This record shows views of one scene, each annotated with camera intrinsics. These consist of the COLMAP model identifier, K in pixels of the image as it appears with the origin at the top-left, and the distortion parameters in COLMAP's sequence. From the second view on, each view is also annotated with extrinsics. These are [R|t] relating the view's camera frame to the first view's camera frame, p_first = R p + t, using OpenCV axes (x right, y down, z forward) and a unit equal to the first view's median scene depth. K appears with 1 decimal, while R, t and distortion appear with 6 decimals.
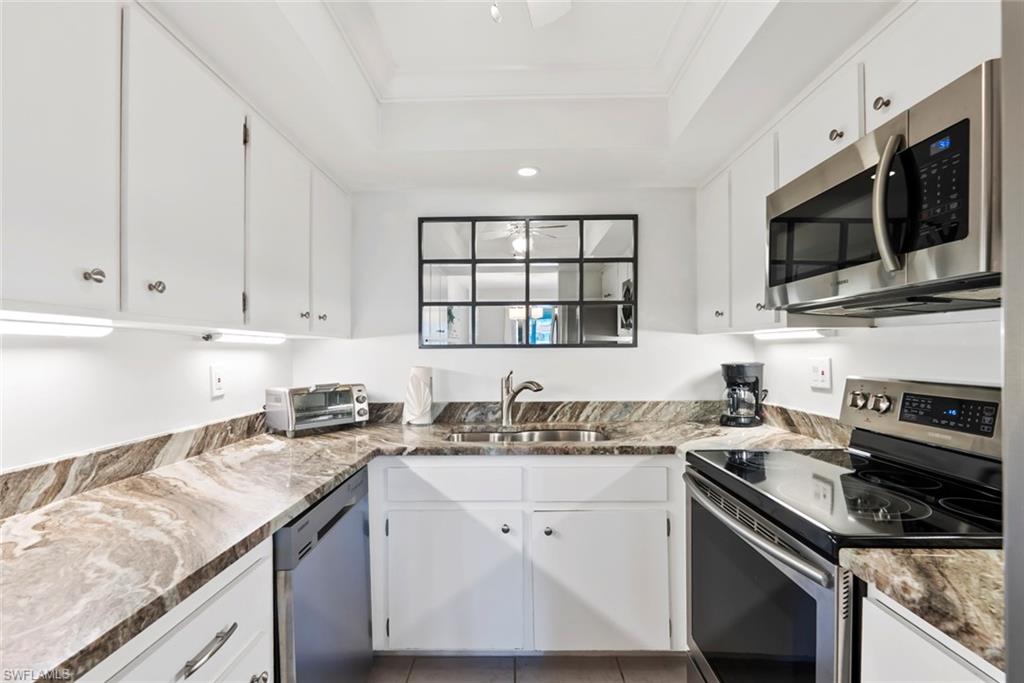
lens RADIAL K [[455.6, 0, 509.4], [0, 455.6, 347.1], [0, 0, 1]] dist [-0.000561, 0.000049]
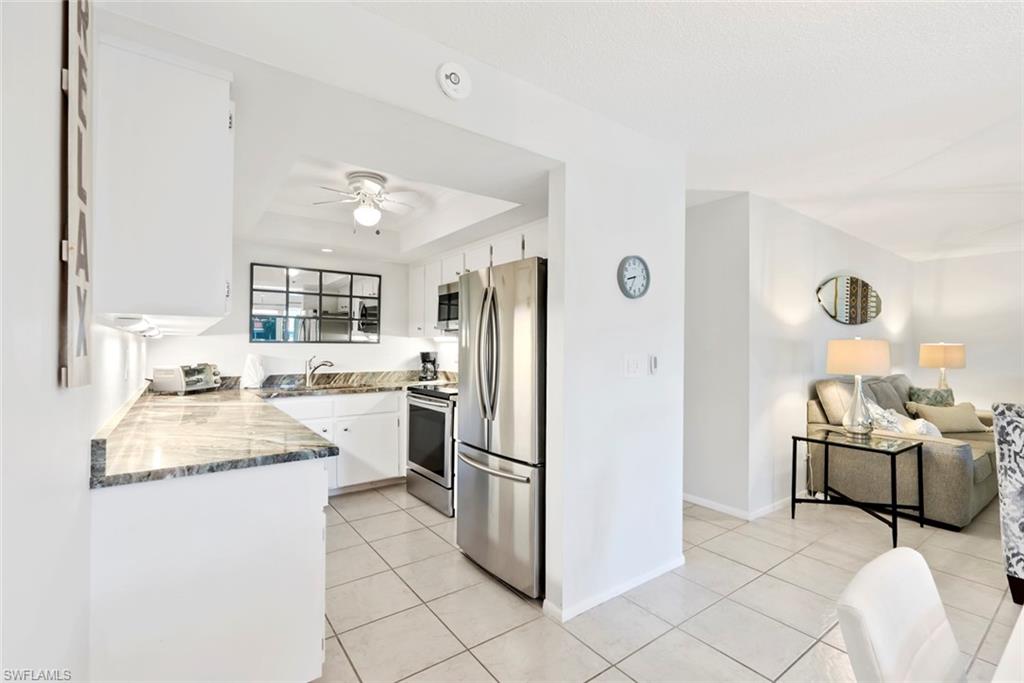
lens RADIAL K [[455.6, 0, 509.4], [0, 455.6, 347.1], [0, 0, 1]] dist [-0.000561, 0.000049]
pose [[0.800327, 0.009130, 0.599494, -0.459470], [-0.013683, 0.999902, 0.003039, 0.001043], [-0.599408, -0.010635, 0.800373, -0.920259]]
